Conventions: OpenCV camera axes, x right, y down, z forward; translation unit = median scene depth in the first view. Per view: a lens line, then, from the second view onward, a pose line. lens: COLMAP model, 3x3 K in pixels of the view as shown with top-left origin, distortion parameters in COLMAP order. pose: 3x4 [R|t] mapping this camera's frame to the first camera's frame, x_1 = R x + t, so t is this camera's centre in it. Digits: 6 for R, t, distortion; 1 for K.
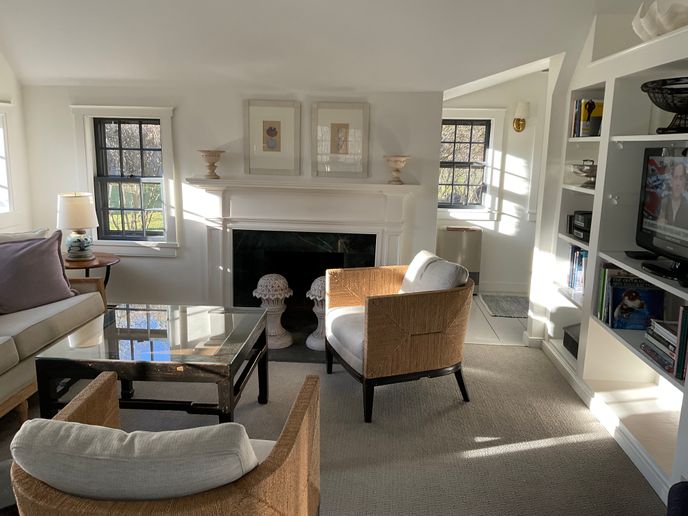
lens RADIAL K [[577.1, 0, 341.0], [0, 577.1, 258.6], [0, 0, 1]] dist [0.167685, -0.279504]
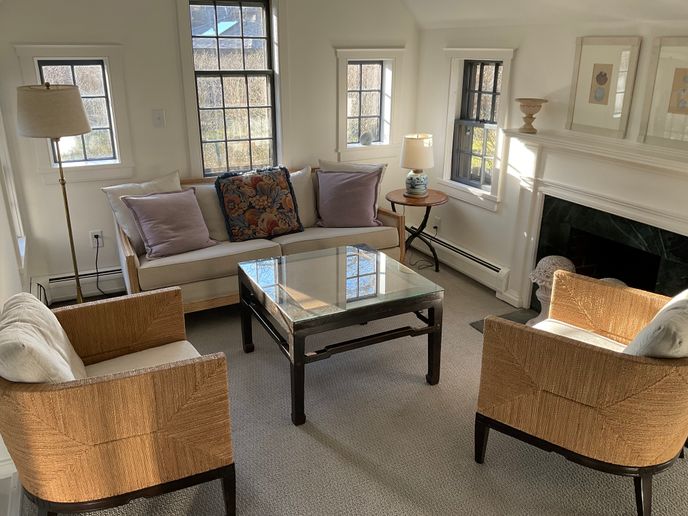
lens RADIAL K [[577.1, 0, 341.0], [0, 577.1, 258.6], [0, 0, 1]] dist [0.167685, -0.279504]
pose [[0.496997, 0.284004, -0.819961, 0.411655], [-0.164918, 0.958617, 0.232069, -0.113217], [0.851937, 0.019889, 0.523267, 0.302440]]
